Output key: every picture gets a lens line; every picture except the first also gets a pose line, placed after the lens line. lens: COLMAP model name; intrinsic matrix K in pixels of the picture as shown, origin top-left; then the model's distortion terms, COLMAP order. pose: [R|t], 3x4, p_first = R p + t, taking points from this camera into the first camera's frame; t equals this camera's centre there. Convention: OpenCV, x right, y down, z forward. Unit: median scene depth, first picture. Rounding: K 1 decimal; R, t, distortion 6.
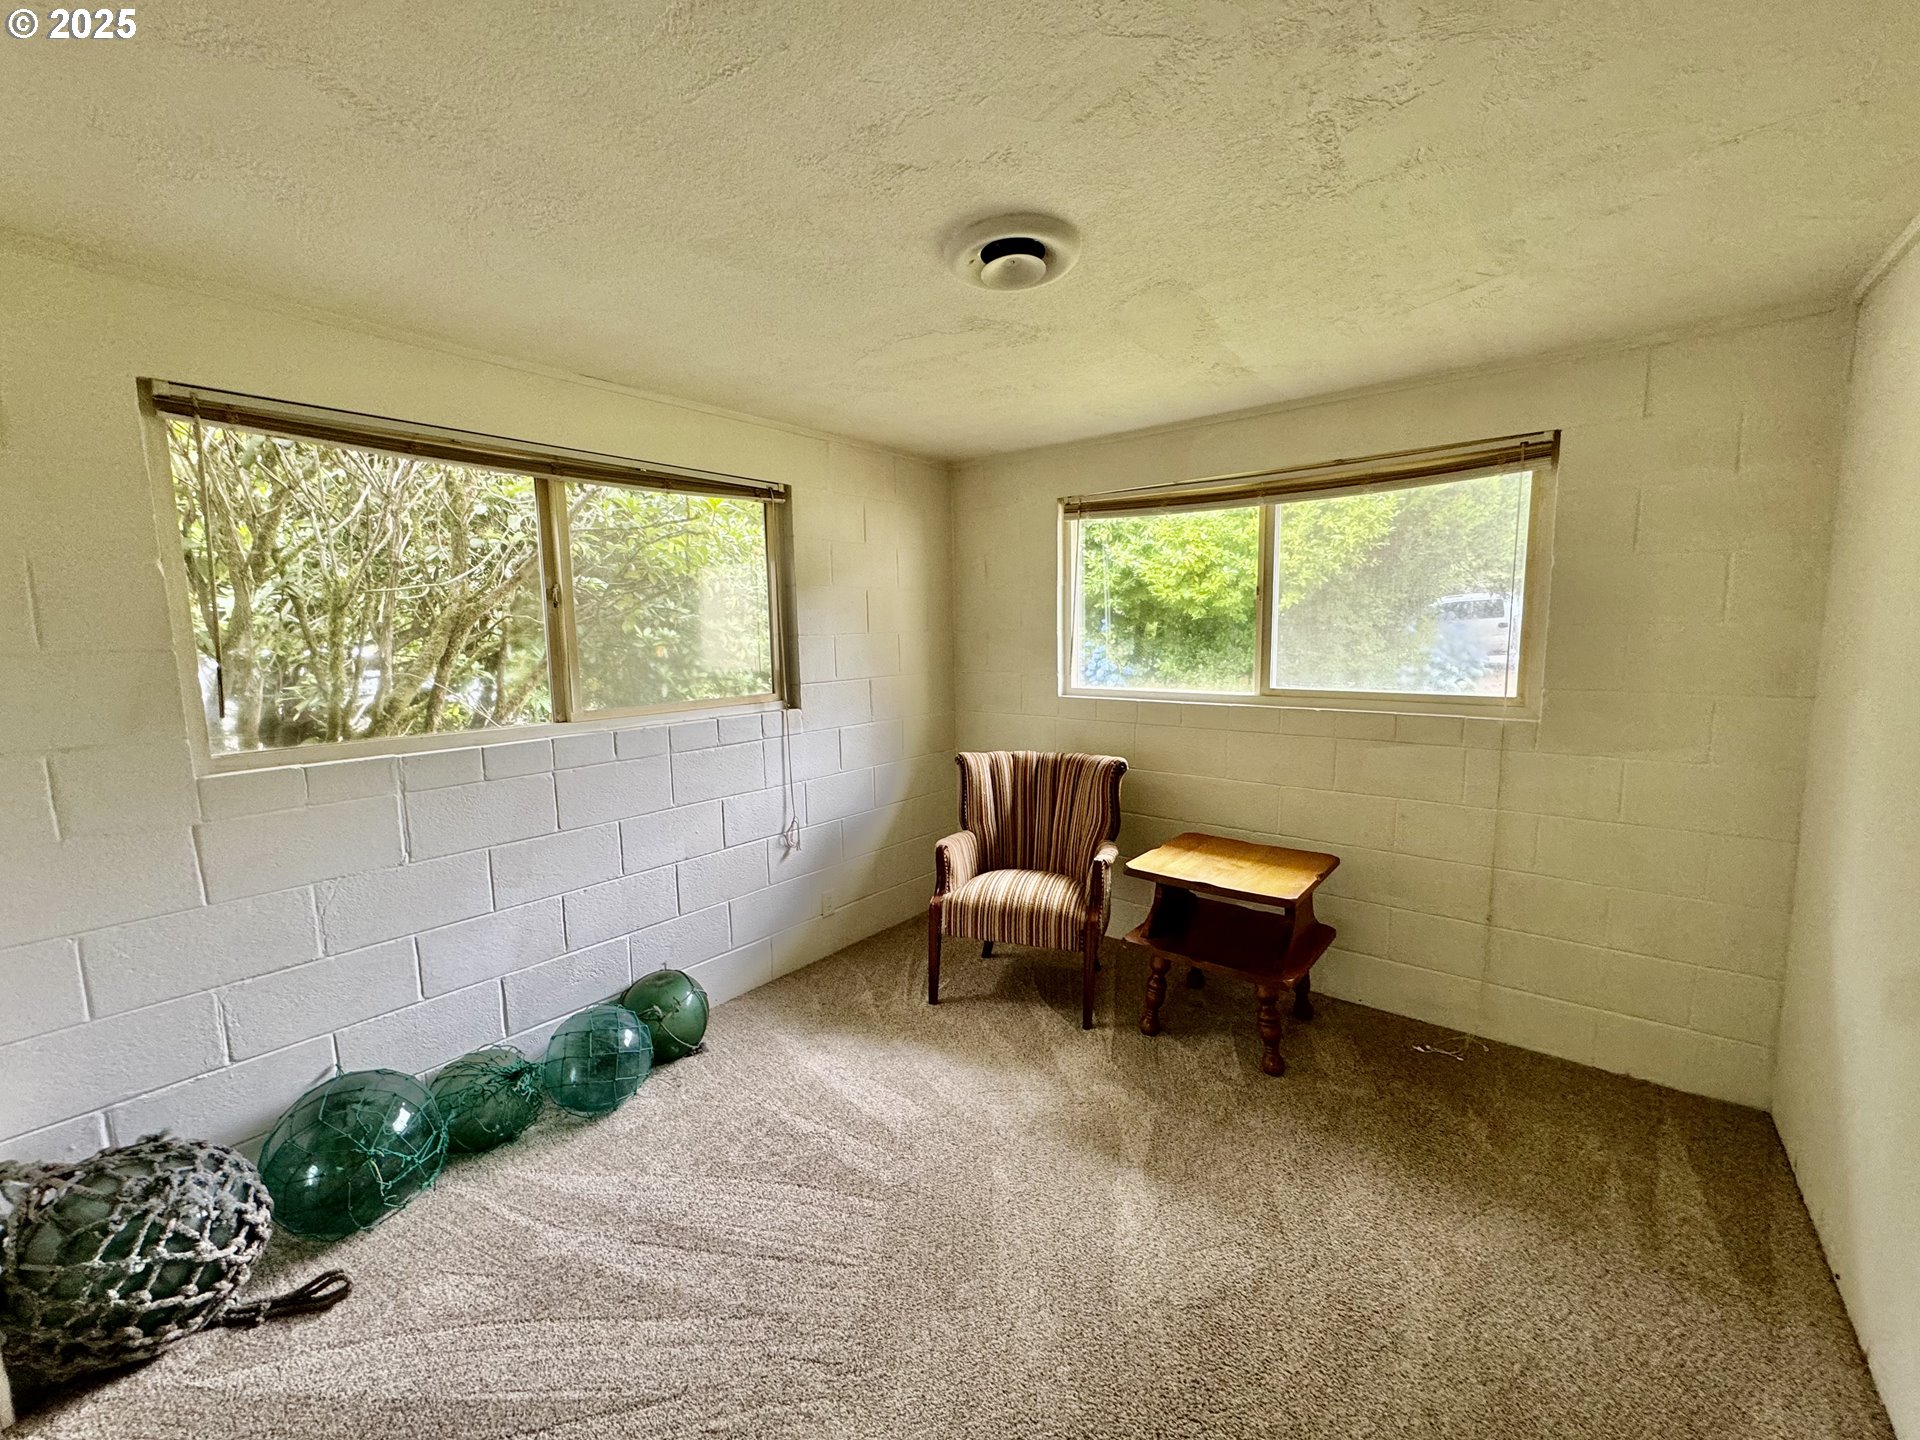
lens RADIAL K [[768.0, 0, 960.0], [0, 768.0, 720.0], [0, 0, 1]] dist [0.000683, 0.000239]
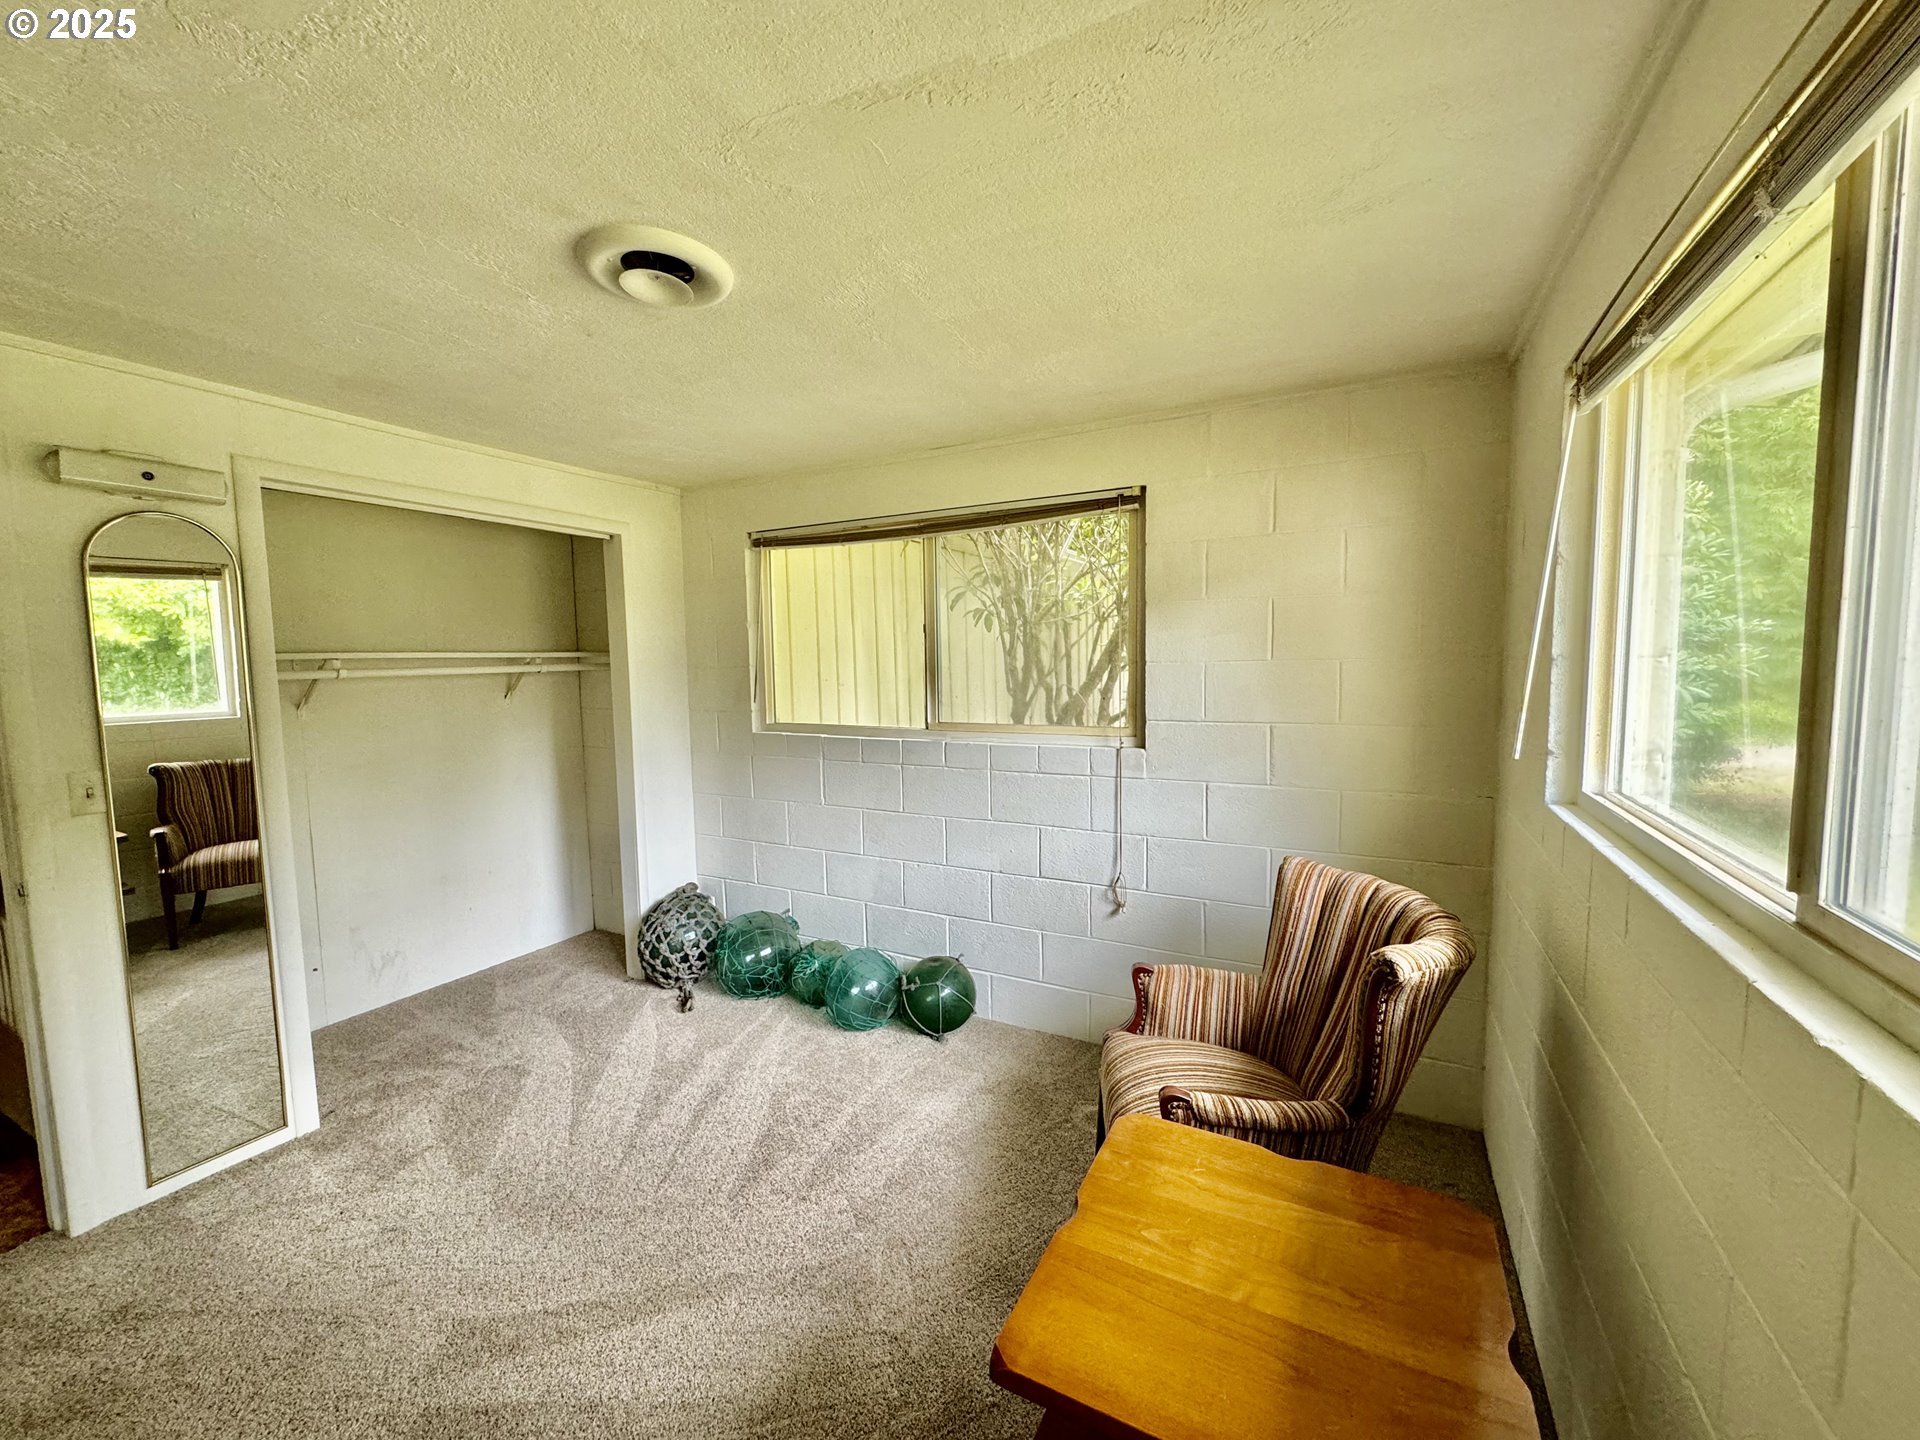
lens RADIAL K [[765.9, 0, 958.1], [0, 765.9, 724.9], [0, 0, 1]] dist [-0.003700, 0.000208]
pose [[0.193215, 0.104180, -0.975610, 0.758723], [-0.101137, 0.991165, 0.085811, -0.124114], [0.975930, 0.082090, 0.202044, 0.841208]]
